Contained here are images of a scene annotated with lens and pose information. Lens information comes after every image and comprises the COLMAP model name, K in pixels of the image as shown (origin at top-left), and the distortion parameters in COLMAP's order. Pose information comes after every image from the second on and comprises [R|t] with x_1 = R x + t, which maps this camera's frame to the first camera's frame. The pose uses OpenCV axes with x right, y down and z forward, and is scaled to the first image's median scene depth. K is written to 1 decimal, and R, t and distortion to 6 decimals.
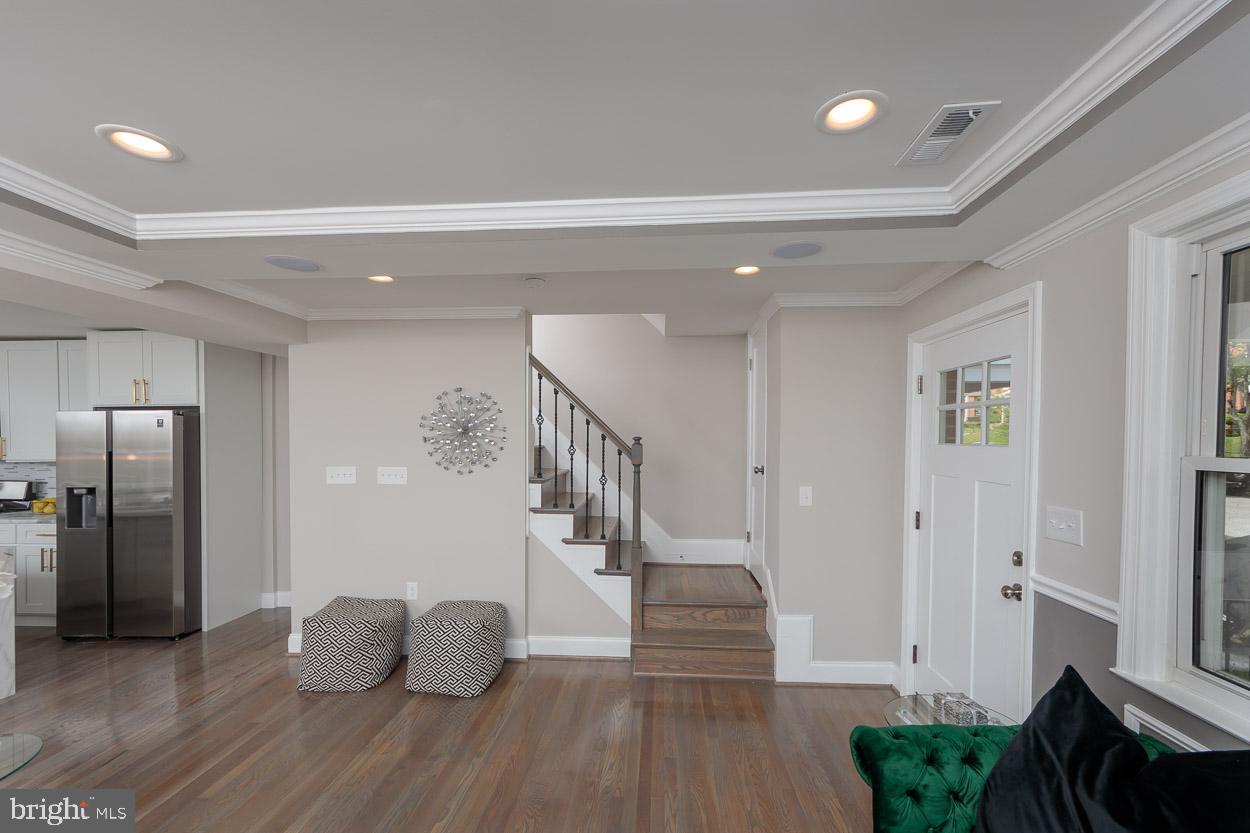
lens RADIAL K [[520.7, 0, 618.9], [0, 520.7, 454.6], [0, 0, 1]] dist [0.000384, 0.000113]
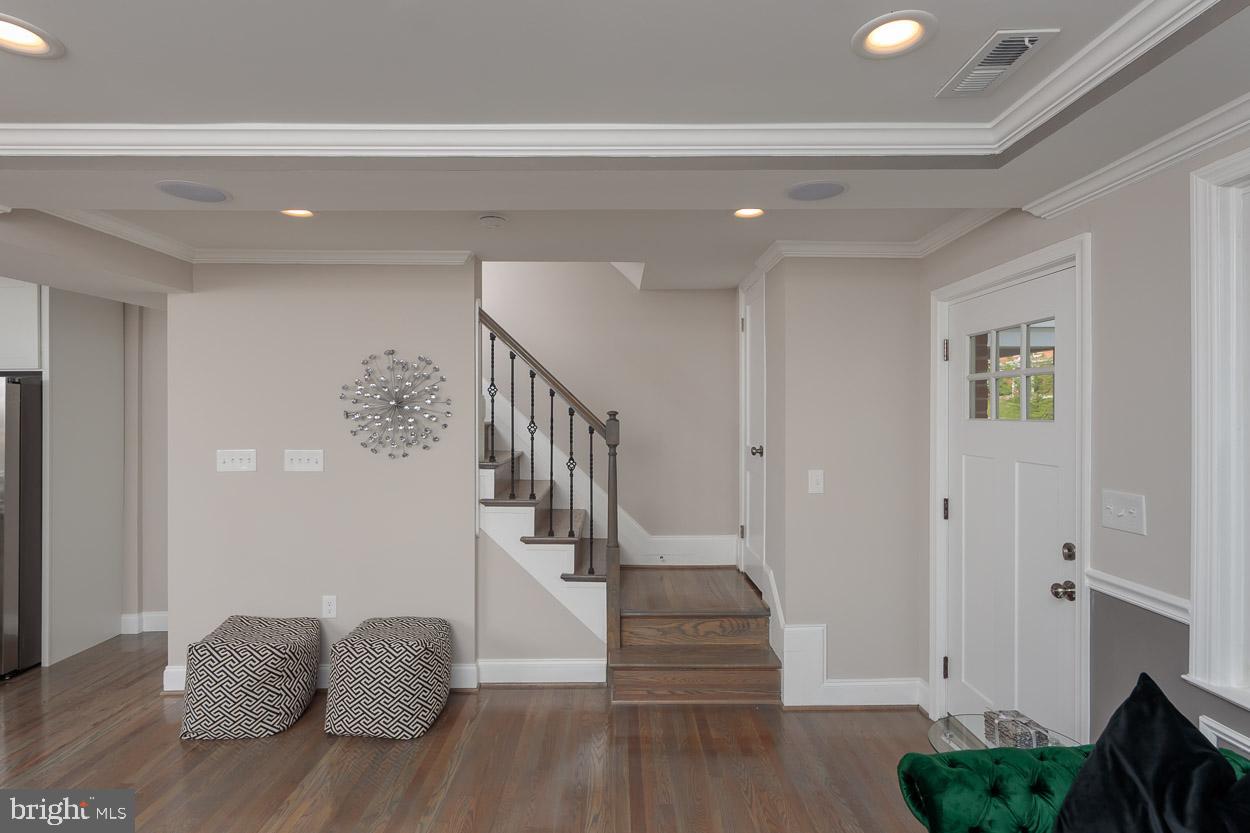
lens RADIAL K [[638.1, 0, 612.1], [0, 638.1, 419.7], [0, 0, 1]] dist [0.000670, -0.000453]
pose [[0.997211, -0.001794, 0.074607, -0.041412], [0.003384, 0.999770, -0.021183, 0.000498], [-0.074552, 0.021376, 0.996988, -0.002157]]
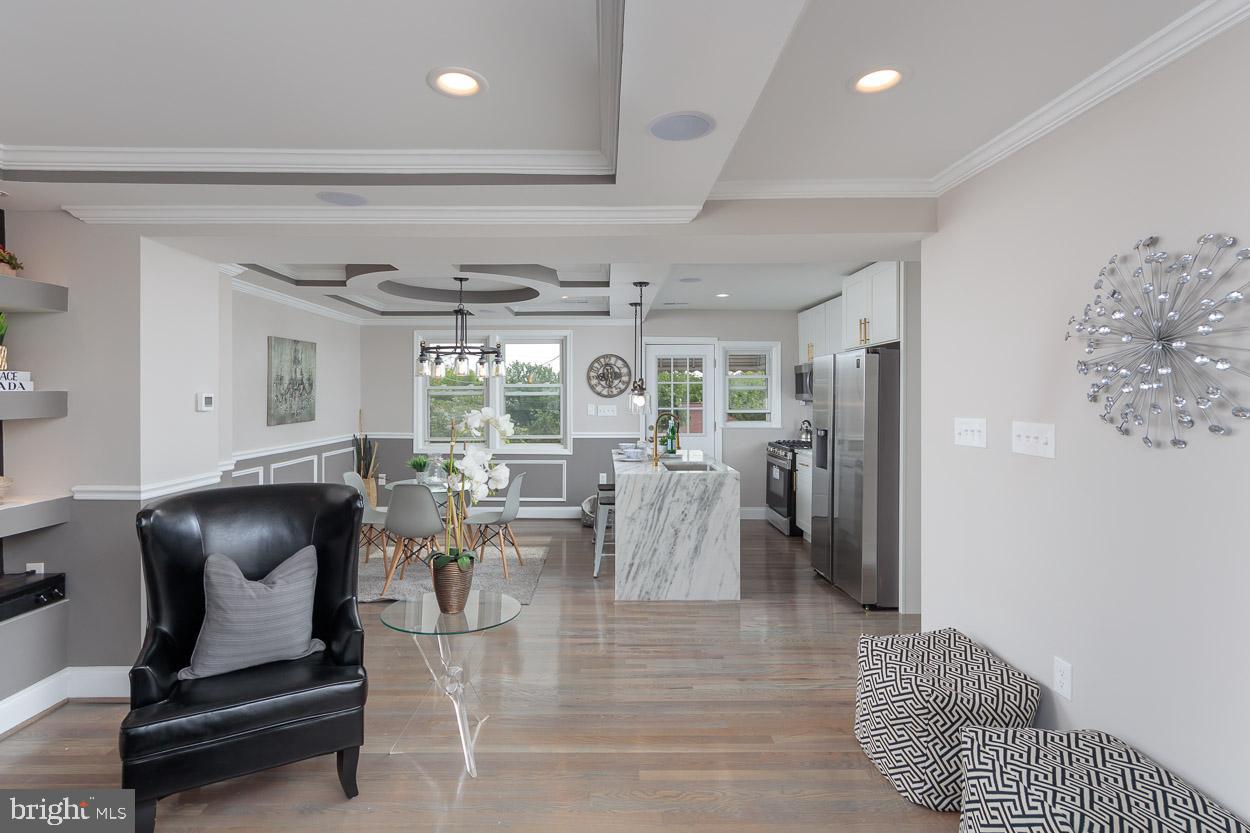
lens RADIAL K [[599.8, 0, 622.8], [0, 599.8, 397.6], [0, 0, 1]] dist [0.017226, 0.000349]
pose [[0.099156, 0.003451, -0.995066, 0.134695], [-0.026142, 0.999658, 0.000862, 0.009350], [0.994729, 0.025927, 0.099212, 0.537789]]
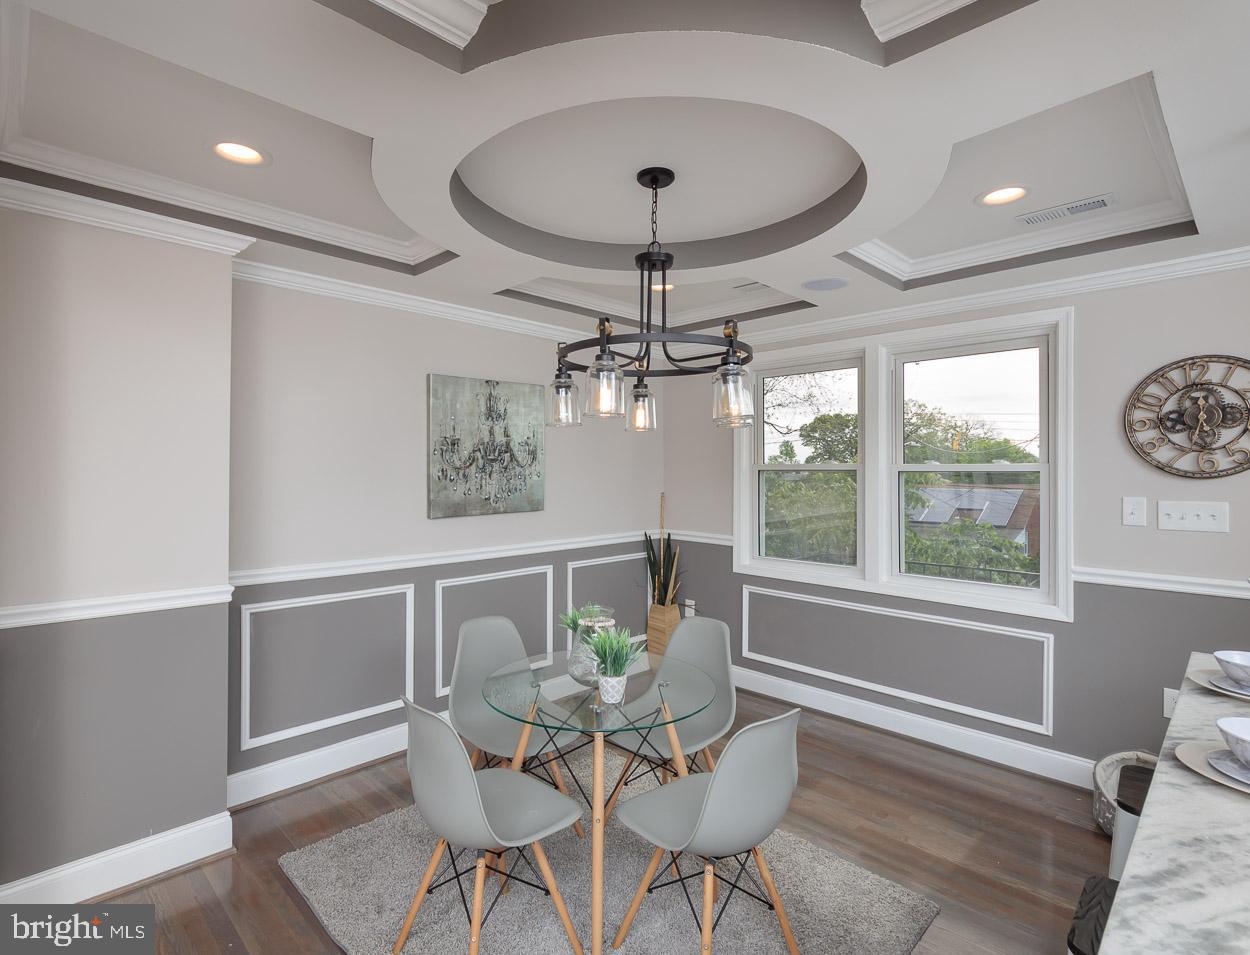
lens RADIAL K [[641.8, 0, 609.1], [0, 641.8, 470.5], [0, 0, 1]] dist [-0.001702, -0.000908]
pose [[-0.661436, -0.000370, -0.750002, -0.832275], [-0.023019, 0.999539, 0.019808, 0.003707], [0.749649, 0.030366, -0.661139, 0.666948]]
